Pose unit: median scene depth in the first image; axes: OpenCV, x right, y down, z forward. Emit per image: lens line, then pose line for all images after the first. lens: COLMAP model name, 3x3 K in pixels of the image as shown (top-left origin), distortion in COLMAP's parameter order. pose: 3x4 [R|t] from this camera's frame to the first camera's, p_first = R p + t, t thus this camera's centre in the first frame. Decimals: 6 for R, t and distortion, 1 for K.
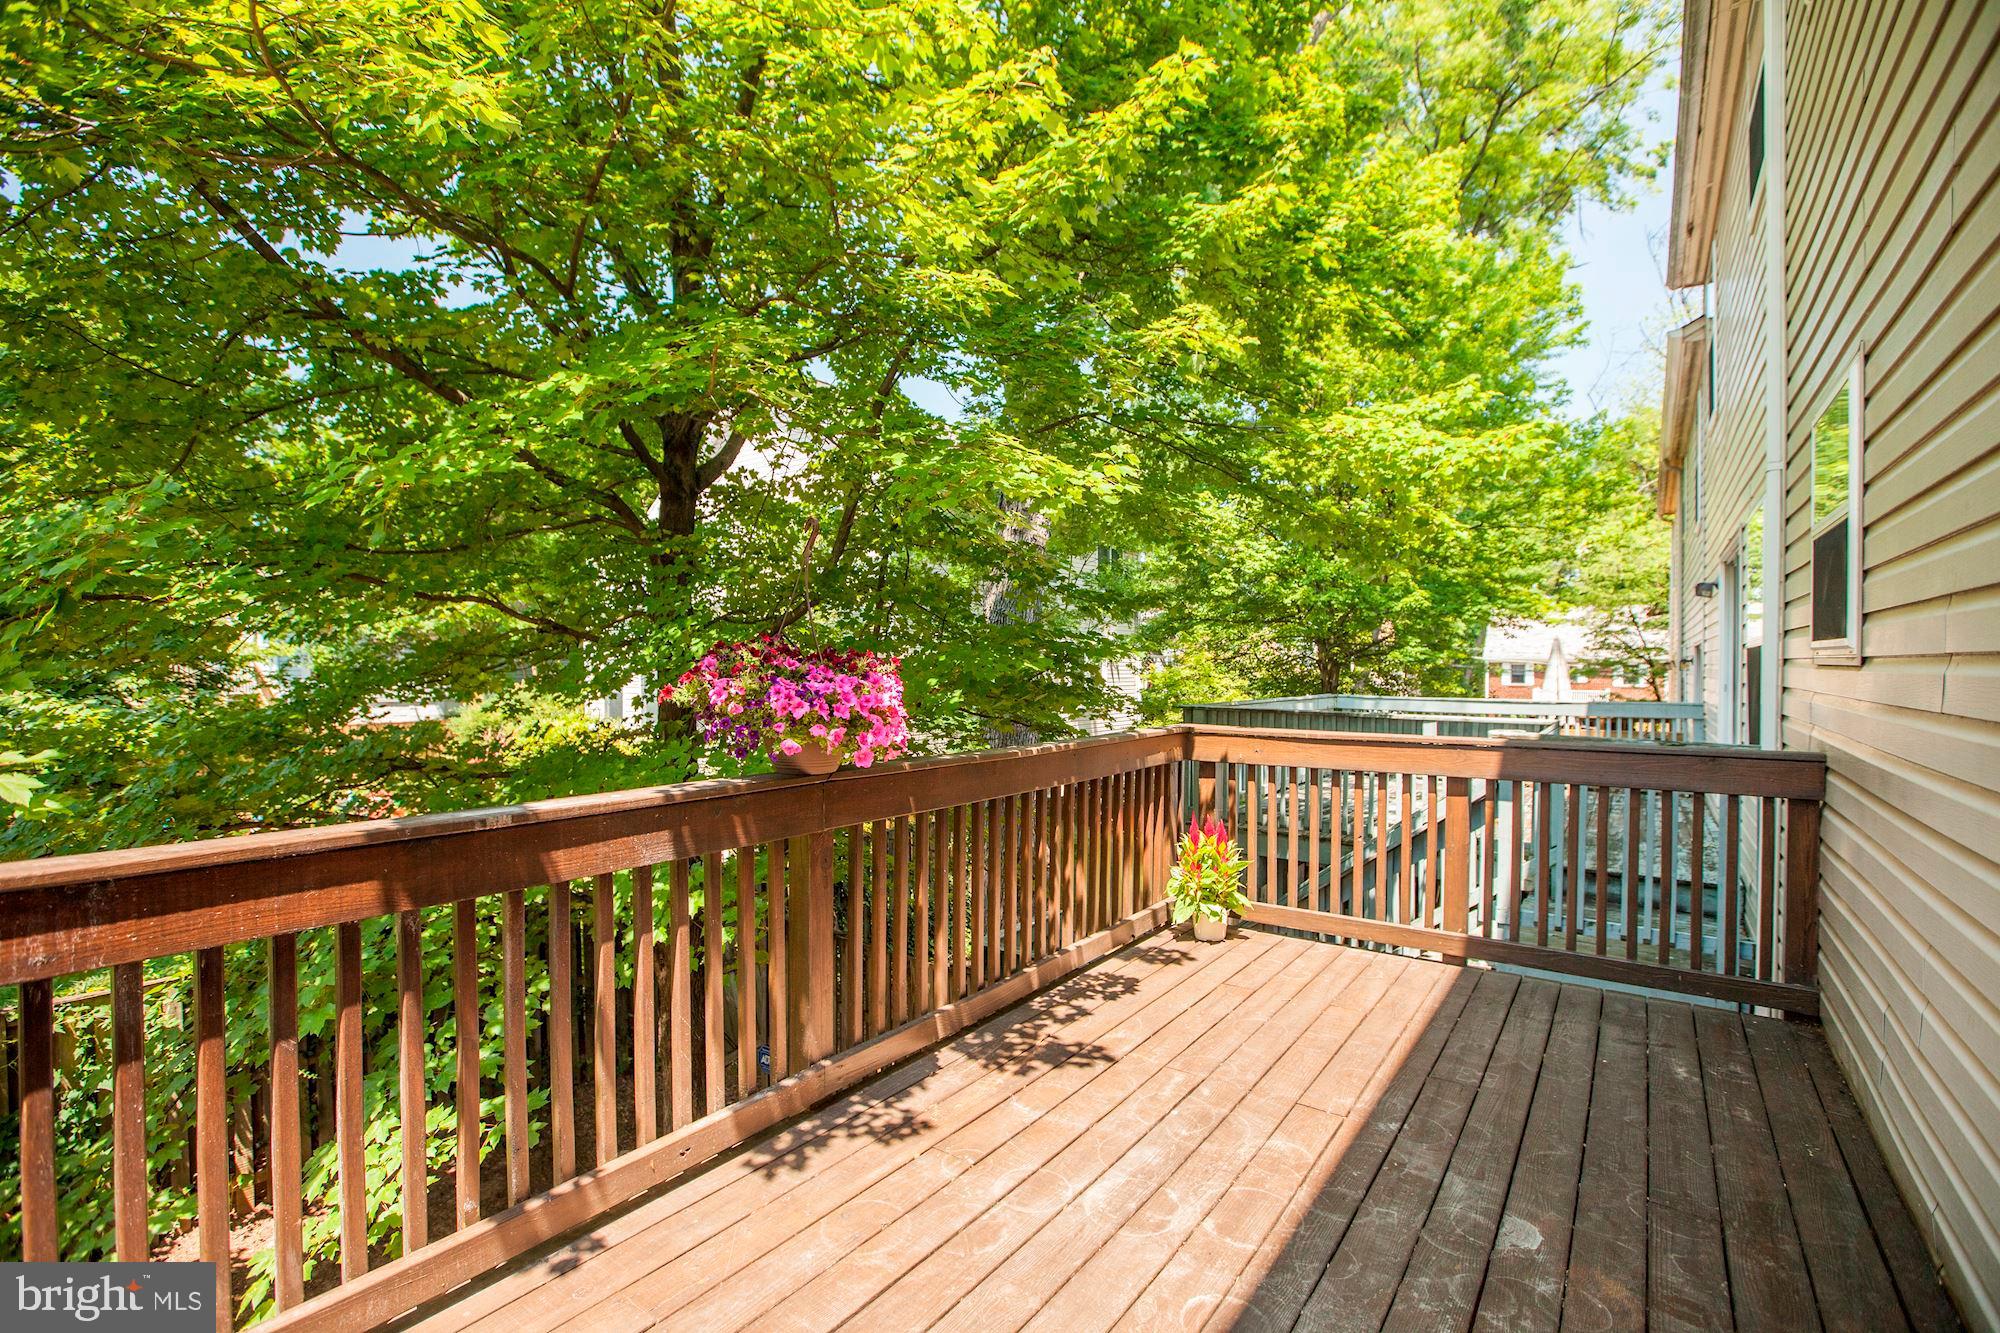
lens RADIAL K [[912.3, 0, 923.4], [0, 912.3, 657.9], [0, 0, 1]] dist [-0.034597, 0.015321]
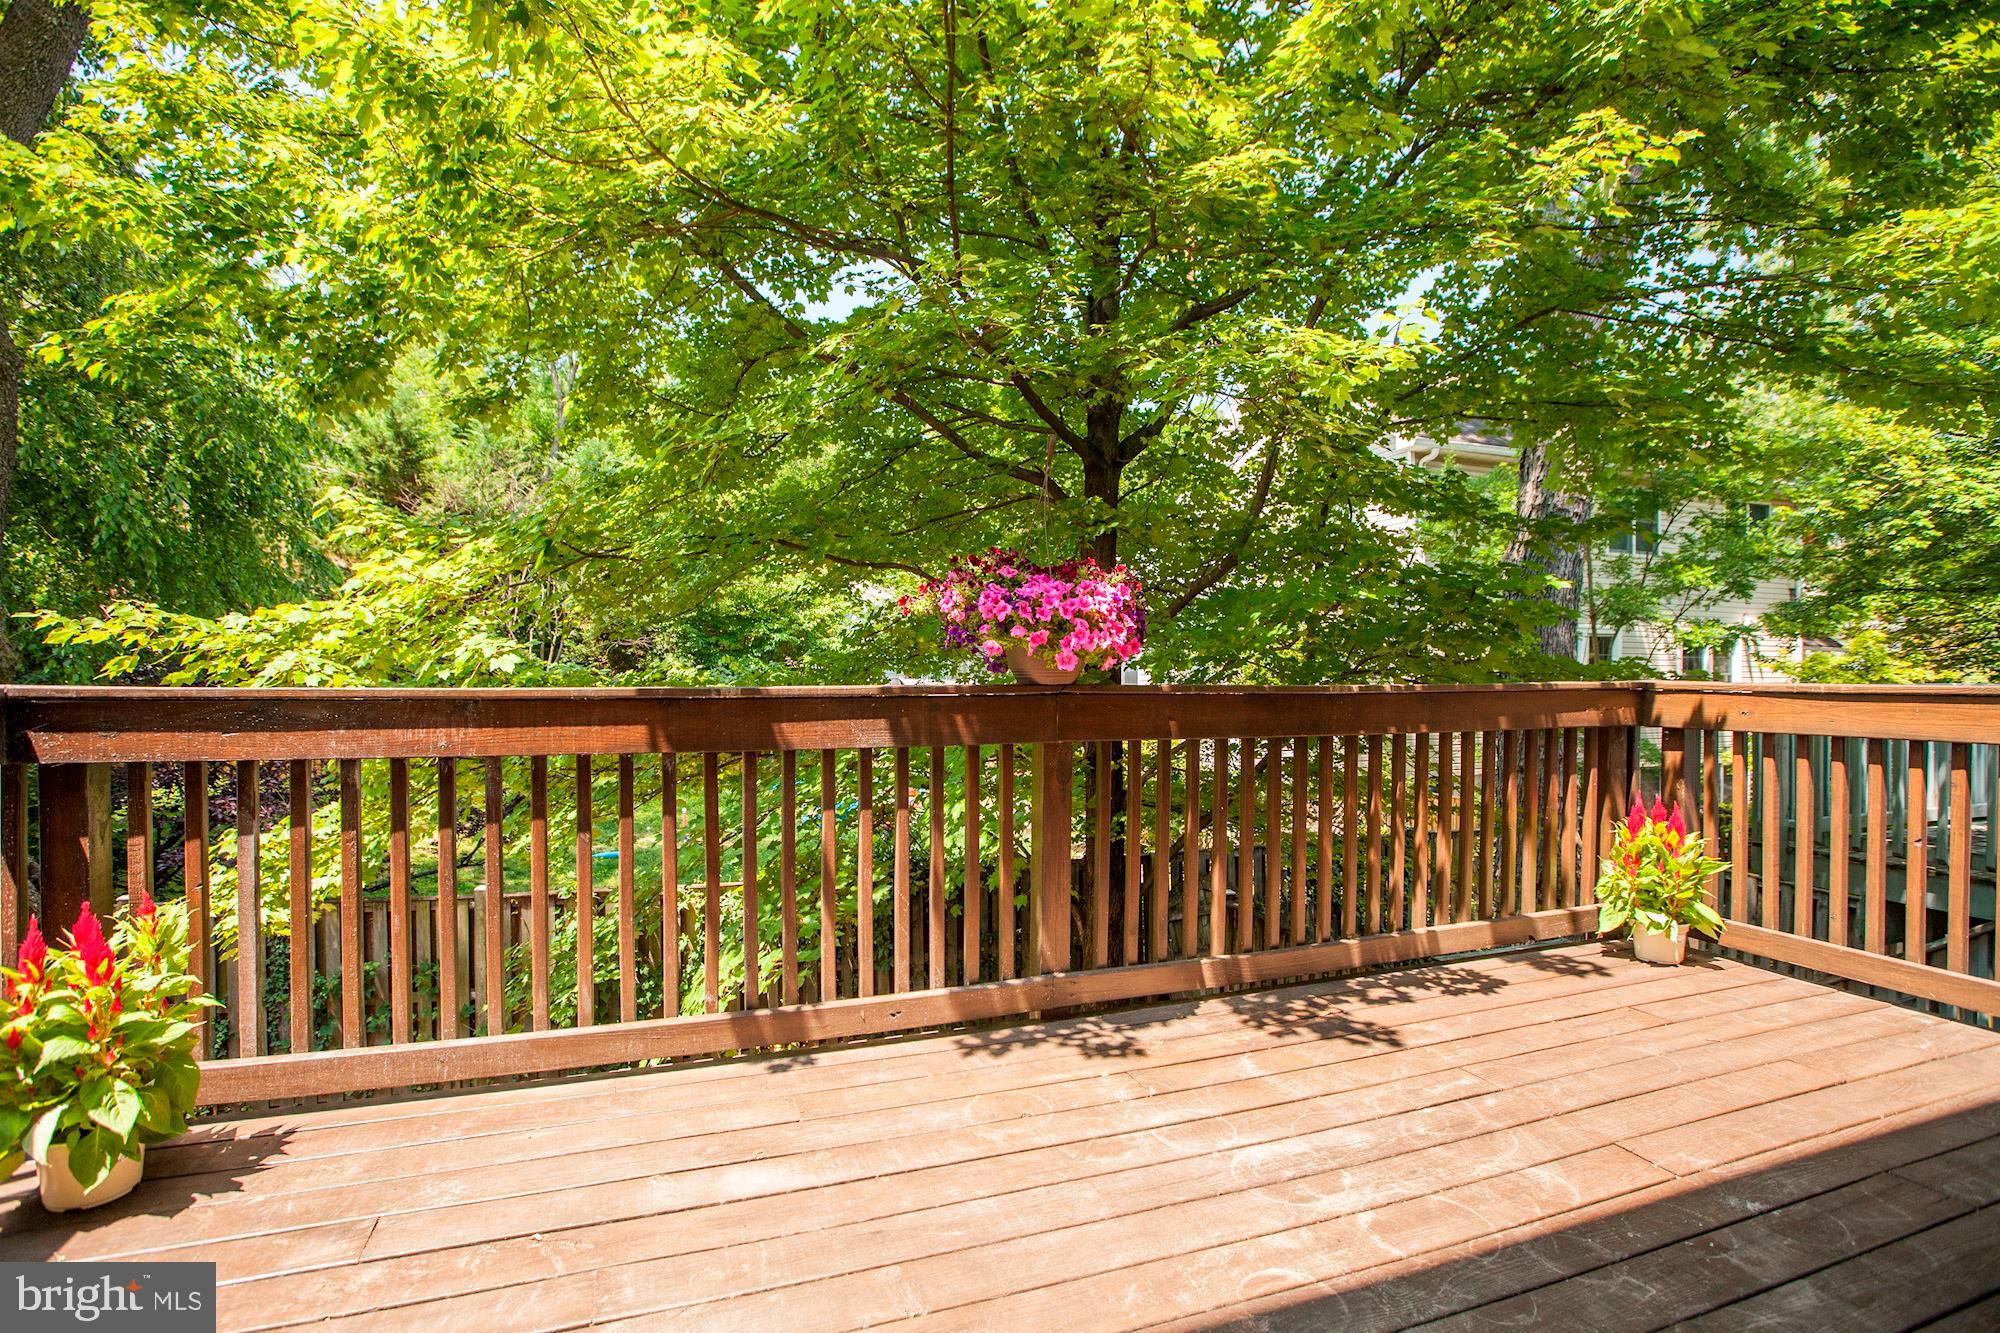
lens RADIAL K [[912.3, 0, 979.9], [0, 912.3, 682.4], [0, 0, 1]] dist [-0.034597, 0.015321]
pose [[0.837150, 0.011069, -0.546861, 0.308945], [-0.007986, 0.999936, 0.008014, 0.097096], [0.546915, -0.002342, 0.837185, 0.090060]]
